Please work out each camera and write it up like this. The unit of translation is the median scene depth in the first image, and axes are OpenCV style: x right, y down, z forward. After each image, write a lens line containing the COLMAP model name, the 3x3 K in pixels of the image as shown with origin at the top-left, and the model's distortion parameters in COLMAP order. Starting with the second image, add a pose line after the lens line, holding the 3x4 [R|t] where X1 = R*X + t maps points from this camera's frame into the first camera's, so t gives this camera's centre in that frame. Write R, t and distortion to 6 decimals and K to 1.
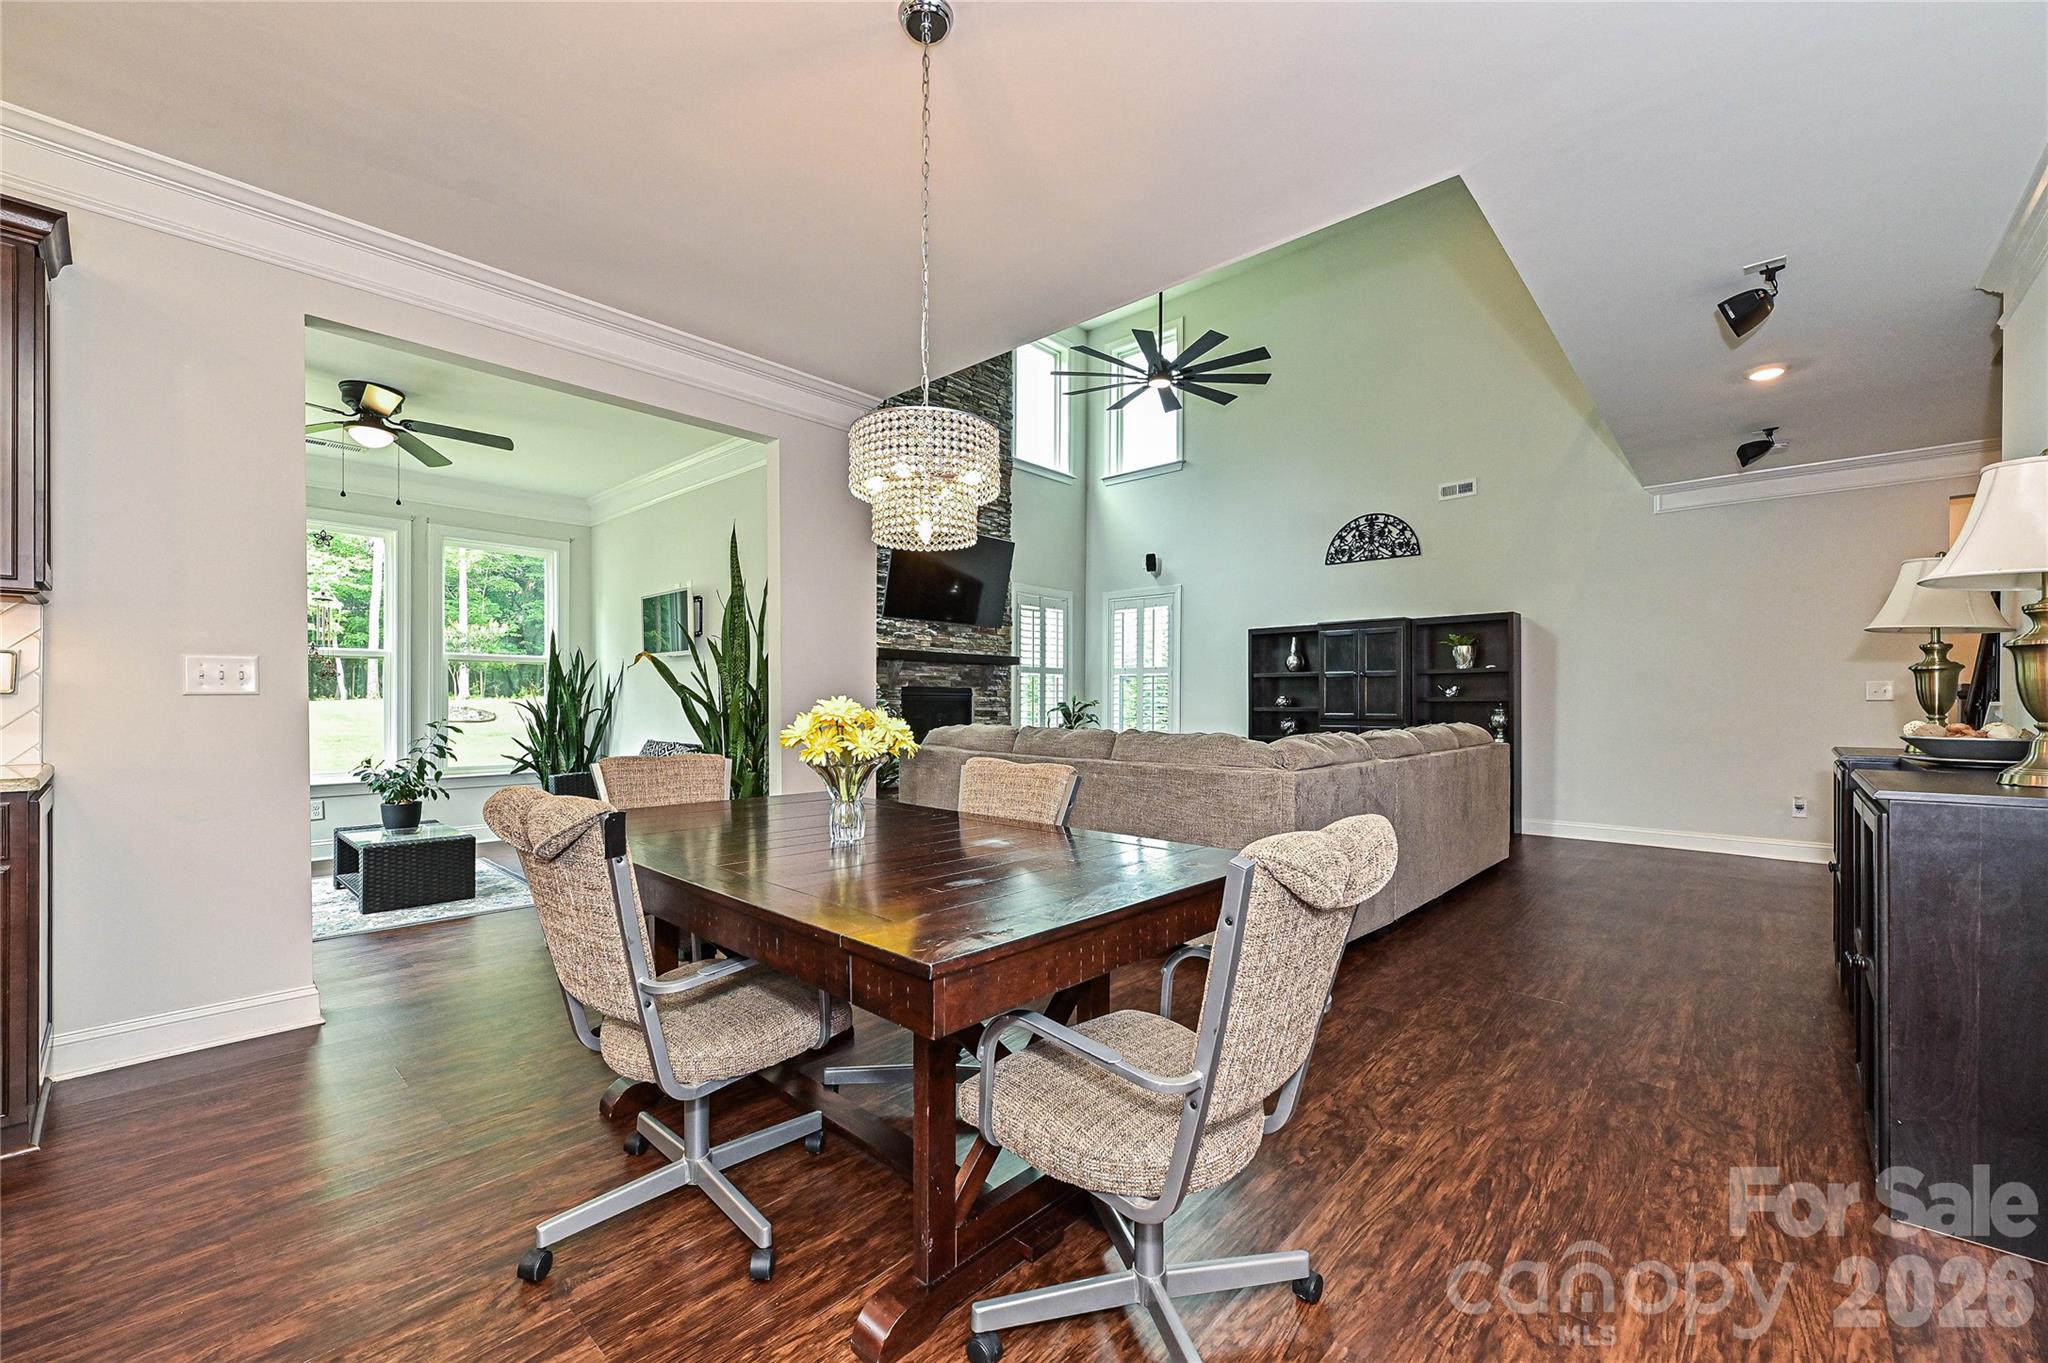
lens RADIAL K [[821.7, 0, 1016.2], [0, 821.7, 671.4], [0, 0, 1]] dist [-0.002533, -0.000166]
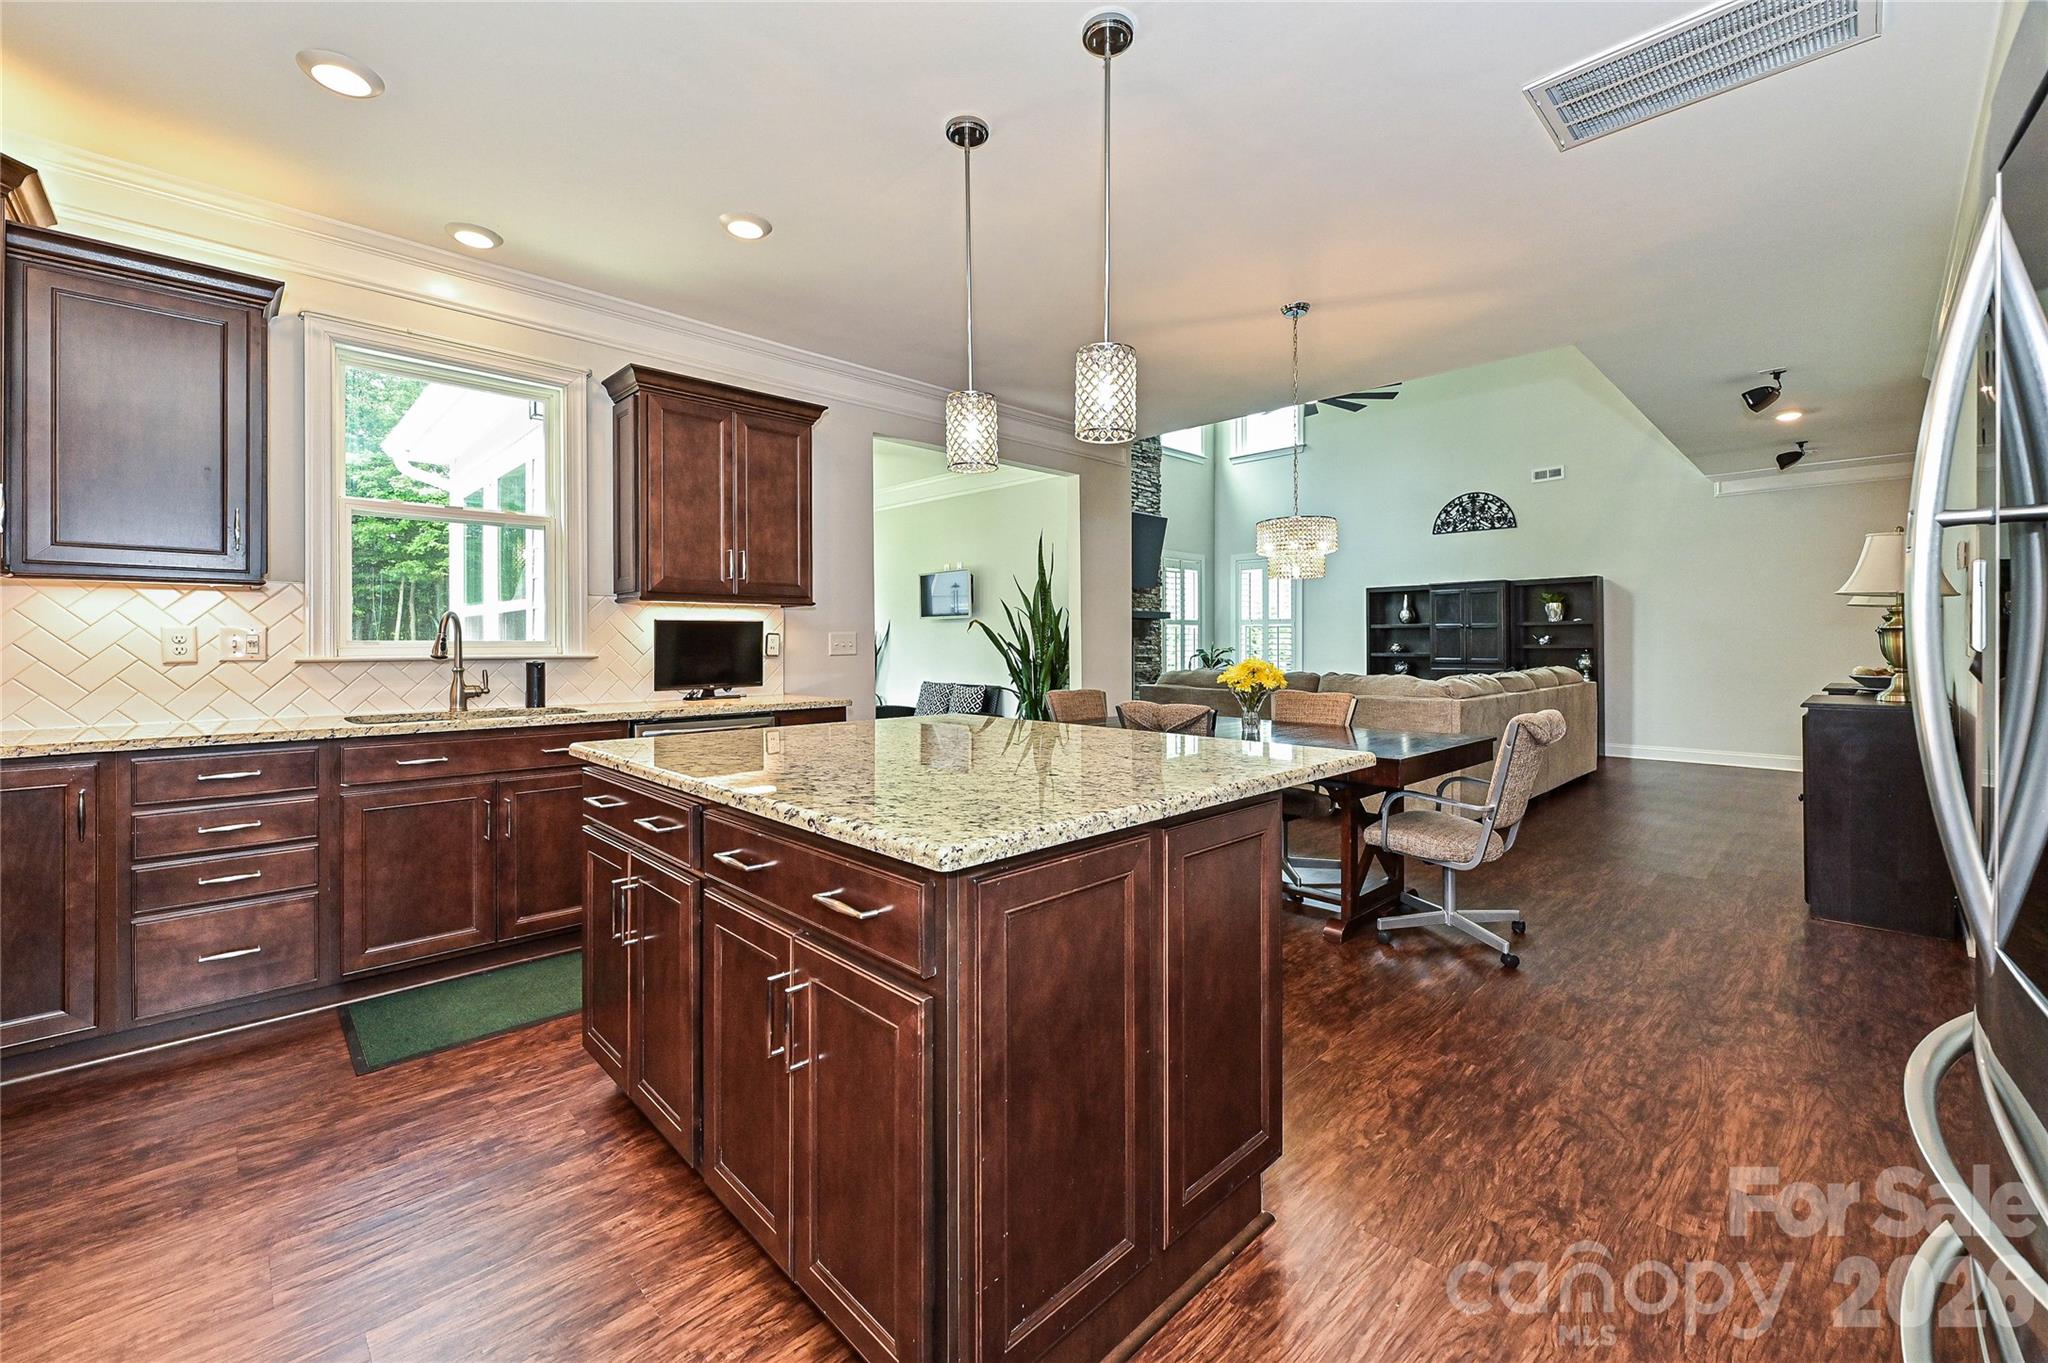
lens RADIAL K [[828.3, 0, 1030.7], [0, 828.3, 611.9], [0, 0, 1]] dist [0.007674, -0.000220]
pose [[0.998831, -0.007407, -0.047762, -0.161656], [0.007321, 0.999971, -0.001965, -0.019456], [0.047775, 0.001613, 0.998857, -0.251696]]
